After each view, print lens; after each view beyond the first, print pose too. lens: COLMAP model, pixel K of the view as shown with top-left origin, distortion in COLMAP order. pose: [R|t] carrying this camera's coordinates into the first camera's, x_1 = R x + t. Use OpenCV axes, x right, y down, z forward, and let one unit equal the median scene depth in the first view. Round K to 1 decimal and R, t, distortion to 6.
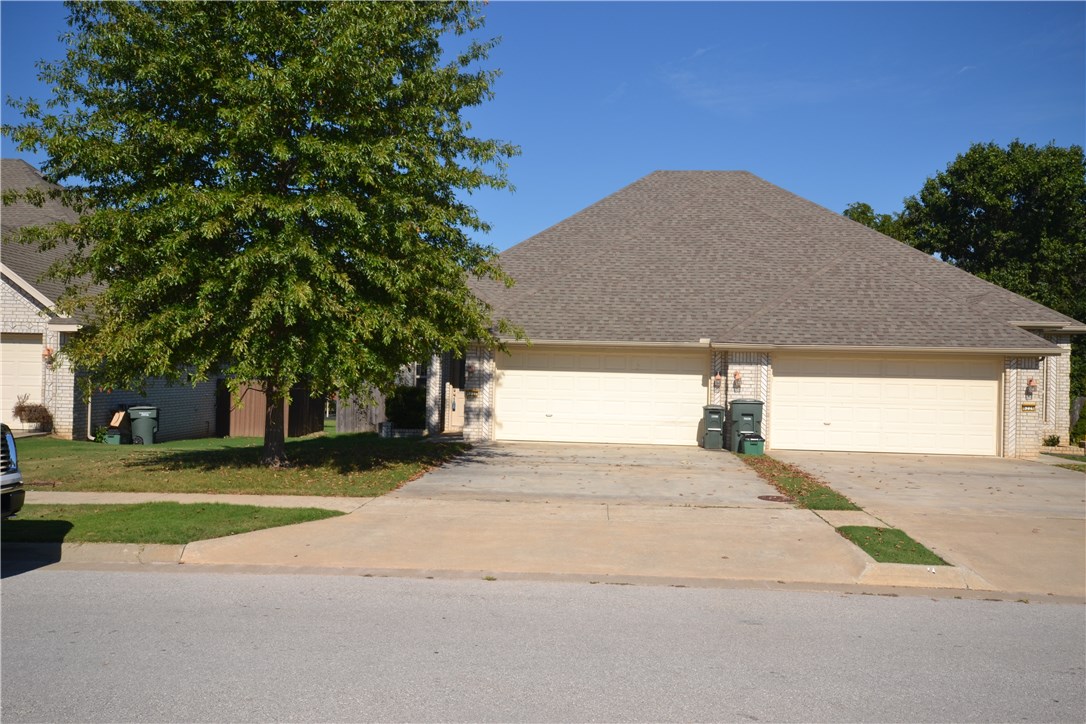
lens RADIAL K [[922.4, 0, 543.0], [0, 922.4, 362.0], [0, 0, 1]] dist [0.028882, 0.004749]
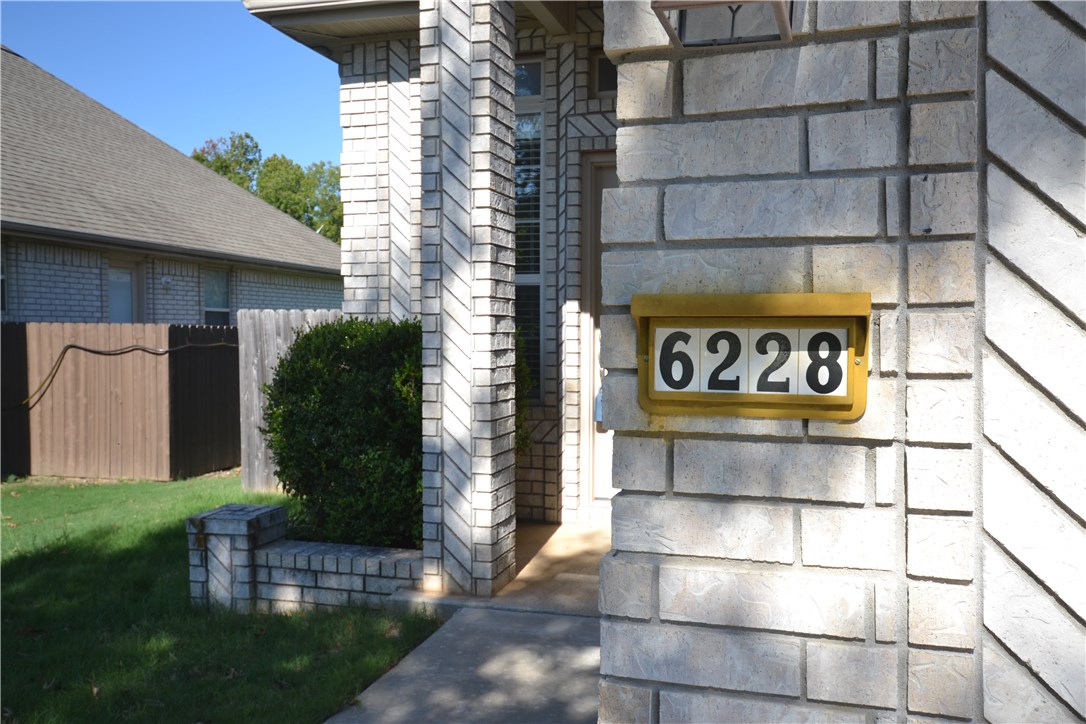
lens RADIAL K [[925.1, 0, 543.0], [0, 925.1, 362.0], [0, 0, 1]] dist [0.044258, -0.005926]
pose [[0.978165, -0.011246, -0.207526, -0.064310], [0.020572, 0.998870, 0.042836, 0.025853], [0.206810, -0.046170, 0.977291, 0.773522]]
